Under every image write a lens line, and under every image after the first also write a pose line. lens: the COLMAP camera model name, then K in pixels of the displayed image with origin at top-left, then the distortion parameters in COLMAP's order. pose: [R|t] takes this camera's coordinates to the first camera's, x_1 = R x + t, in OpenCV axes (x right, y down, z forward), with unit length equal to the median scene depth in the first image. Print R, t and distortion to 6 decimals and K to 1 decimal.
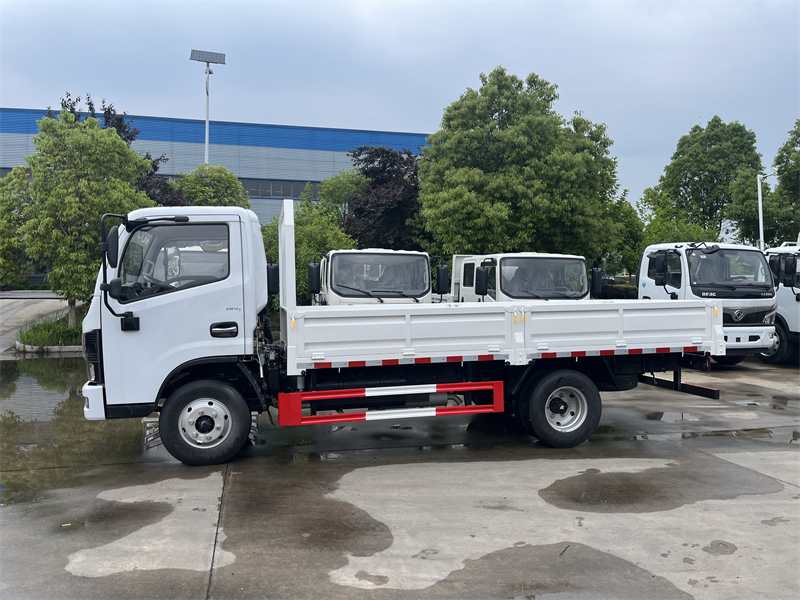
lens RADIAL K [[612.5, 0, 412.2], [0, 612.5, 291.1], [0, 0, 1]] dist [0.027504, -0.001077]
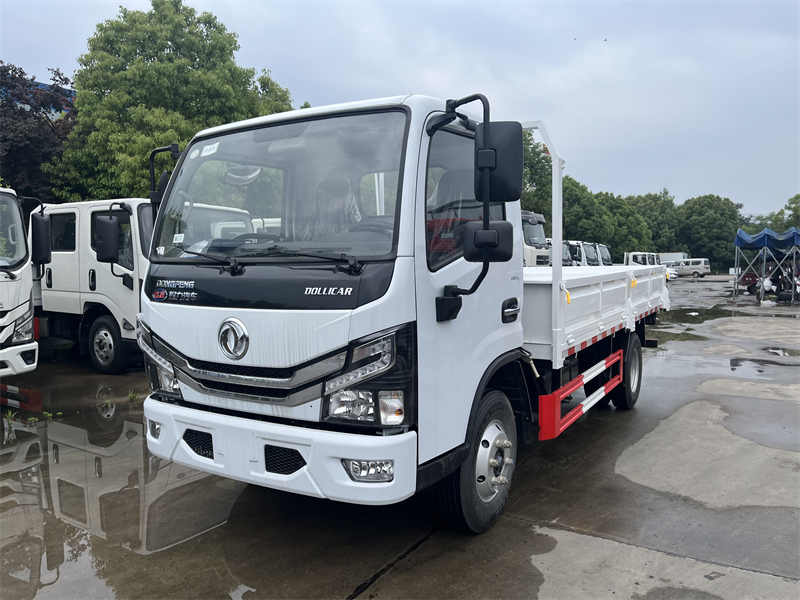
lens RADIAL K [[595.3, 0, 400.0], [0, 595.3, 300.0], [0, 0, 1]] dist [0.084667, -0.115764]
pose [[0.697845, -0.042369, 0.714995, -0.770603], [0.000943, 0.998302, 0.058236, 0.013226], [-0.716248, -0.039966, 0.696700, 0.593978]]
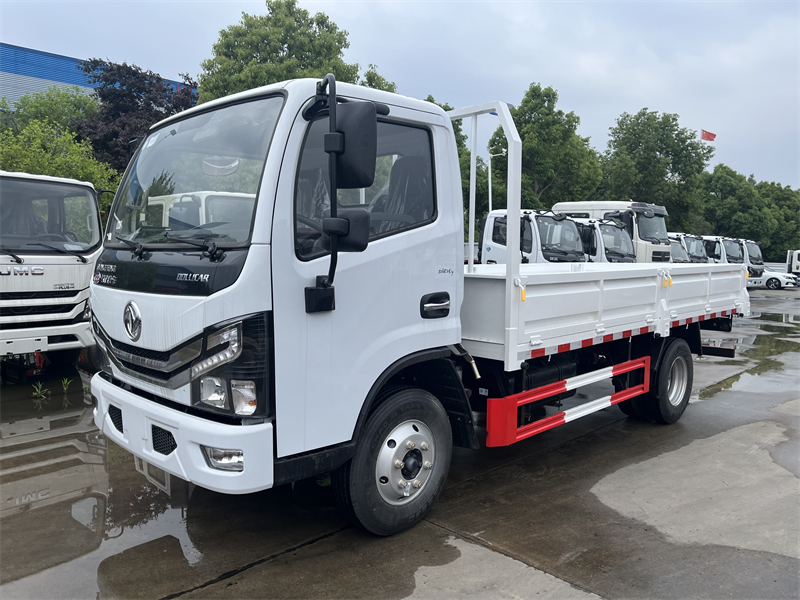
lens RADIAL K [[595.3, 0, 400.0], [0, 595.3, 300.0], [0, 0, 1]] dist [0.084667, -0.115764]
pose [[0.845956, -0.021338, 0.532826, -0.598566], [-0.019683, 0.997269, 0.071188, 0.014331], [-0.532890, -0.070710, 0.843225, 0.479361]]
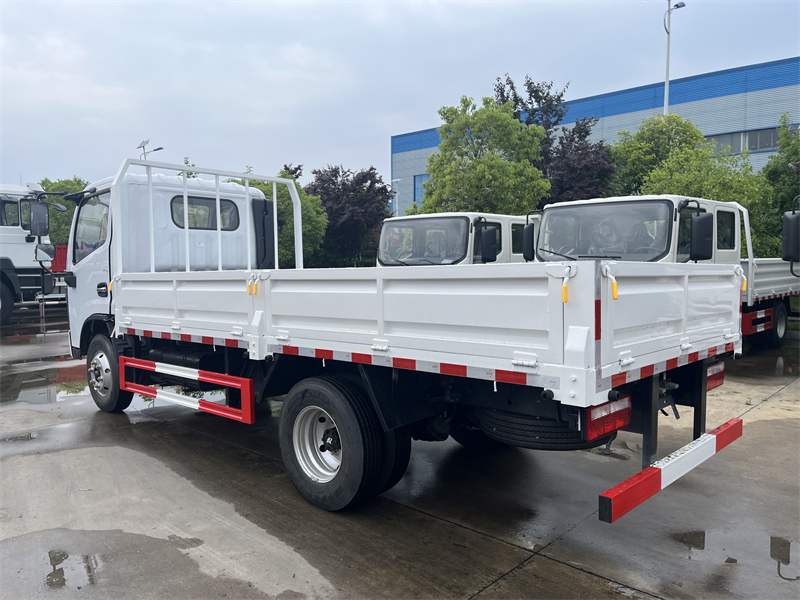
lens RADIAL K [[595.3, 0, 400.0], [0, 595.3, 300.0], [0, 0, 1]] dist [0.084667, -0.115764]
pose [[0.576246, 0.042177, -0.816188, 0.792038], [-0.007897, 0.998908, 0.046044, 0.024747], [0.817238, -0.020088, 0.575949, 0.751059]]
